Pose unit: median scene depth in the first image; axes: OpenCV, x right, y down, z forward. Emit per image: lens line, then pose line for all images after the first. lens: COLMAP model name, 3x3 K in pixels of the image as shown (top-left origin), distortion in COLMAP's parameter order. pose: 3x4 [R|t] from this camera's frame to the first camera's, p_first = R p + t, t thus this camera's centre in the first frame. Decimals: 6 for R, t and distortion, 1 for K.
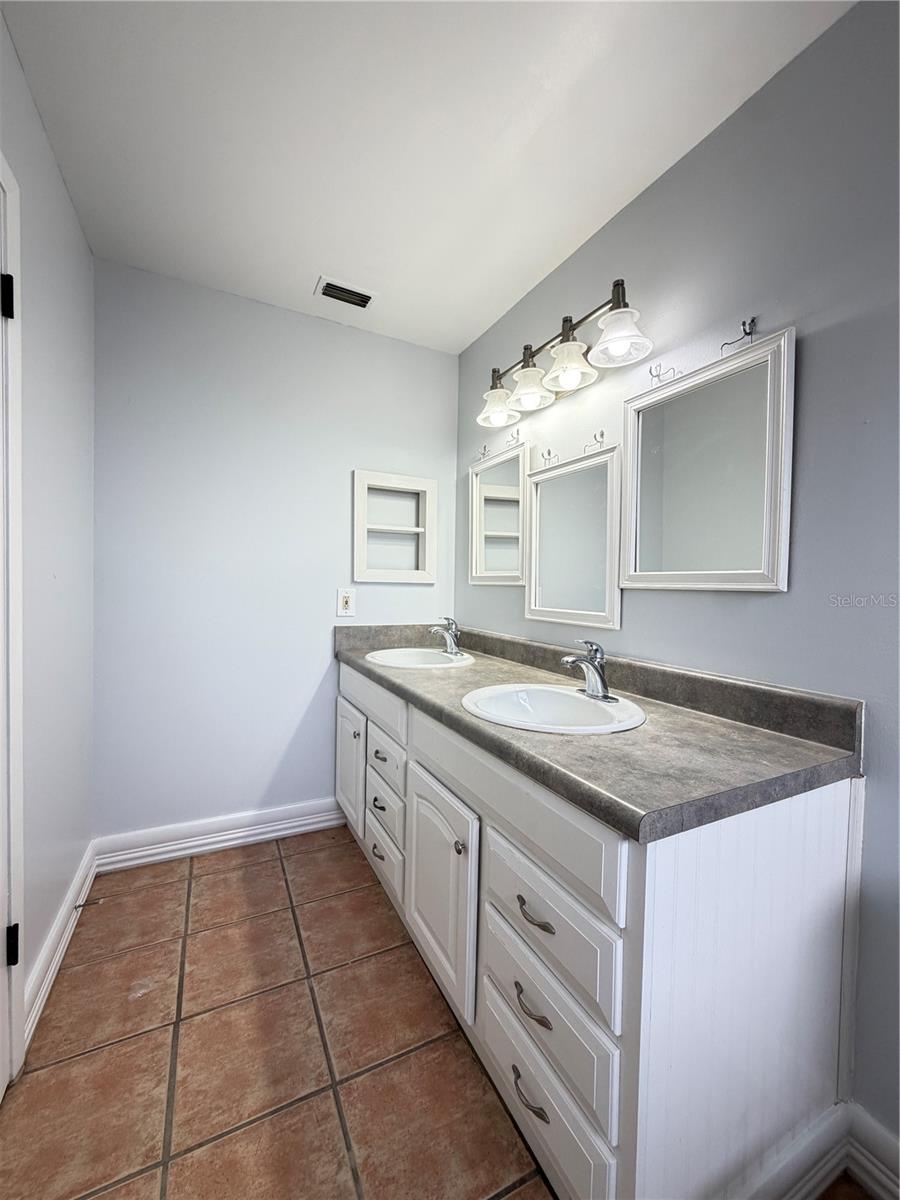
lens RADIAL K [[477.0, 0, 448.1], [0, 477.0, 597.4], [0, 0, 1]] dist [0.001229, 0.000417]
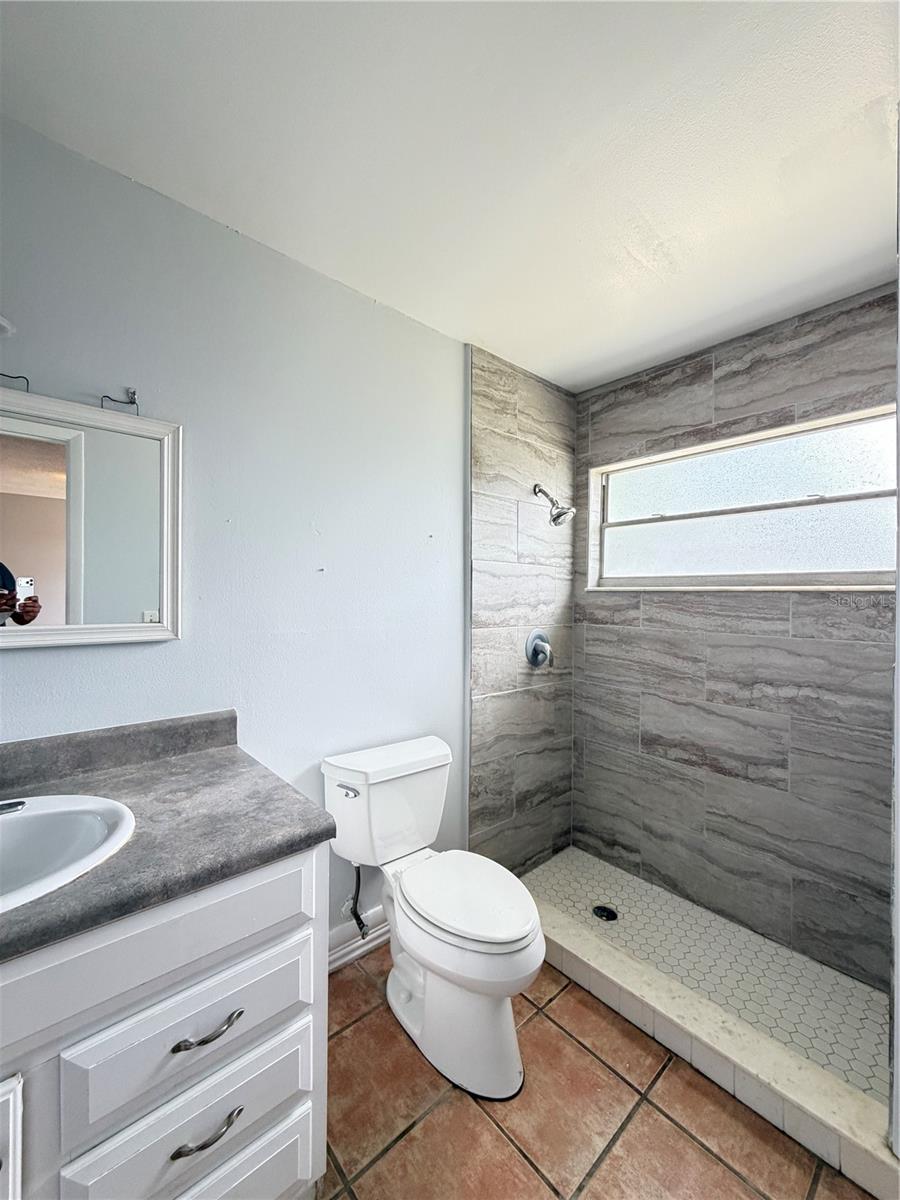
lens RADIAL K [[477.0, 0, 448.1], [0, 477.0, 597.4], [0, 0, 1]] dist [0.001229, 0.000417]
pose [[-0.258264, -0.030453, 0.965594, -0.738665], [0.010885, 0.999348, 0.034428, -0.176296], [-0.966013, 0.019402, -0.257764, 0.724954]]
